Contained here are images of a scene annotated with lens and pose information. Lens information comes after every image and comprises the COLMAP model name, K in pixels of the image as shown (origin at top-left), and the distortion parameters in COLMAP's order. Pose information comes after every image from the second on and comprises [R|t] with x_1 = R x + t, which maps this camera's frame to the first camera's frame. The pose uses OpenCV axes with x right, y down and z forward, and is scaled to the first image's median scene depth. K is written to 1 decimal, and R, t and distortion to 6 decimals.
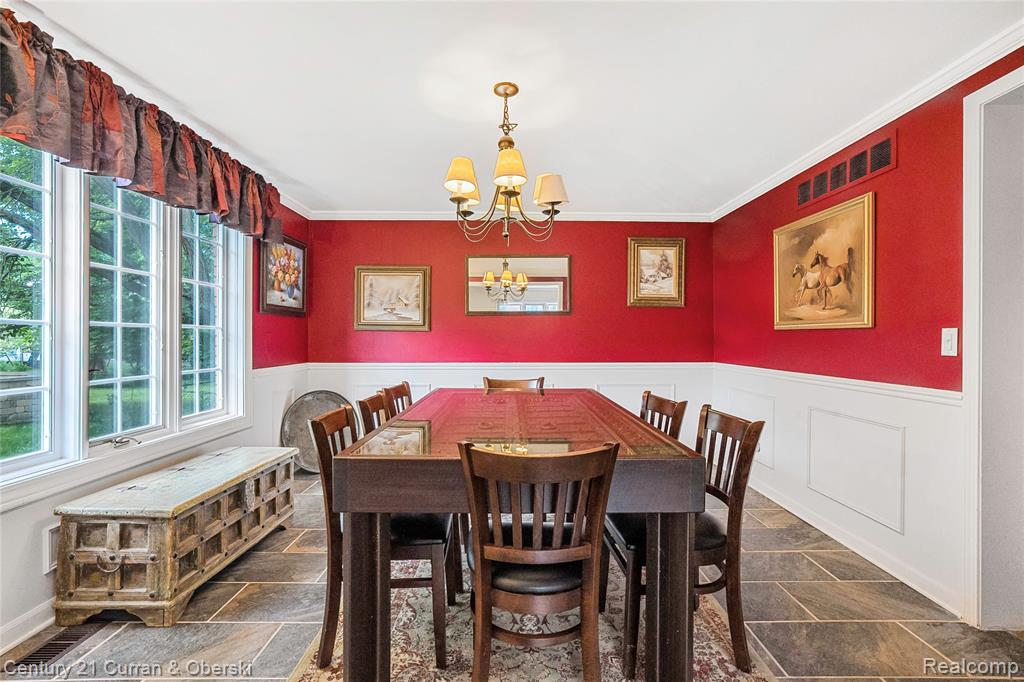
lens RADIAL K [[476.1, 0, 514.5], [0, 476.1, 331.5], [0, 0, 1]] dist [-0.002179, 0.000097]
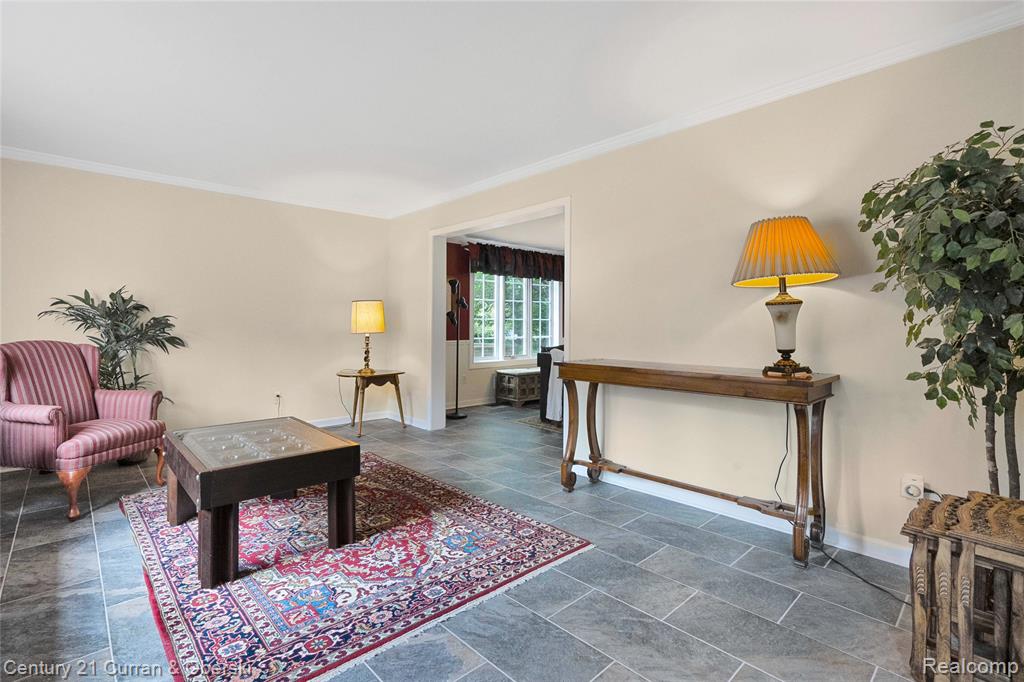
lens RADIAL K [[476.1, 0, 514.5], [0, 476.1, 331.5], [0, 0, 1]] dist [-0.002179, 0.000097]
pose [[0.688677, 0.011858, -0.724972, 1.223971], [0.005518, 0.999752, 0.021595, -0.001849], [0.725048, -0.018872, 0.688440, -0.965699]]
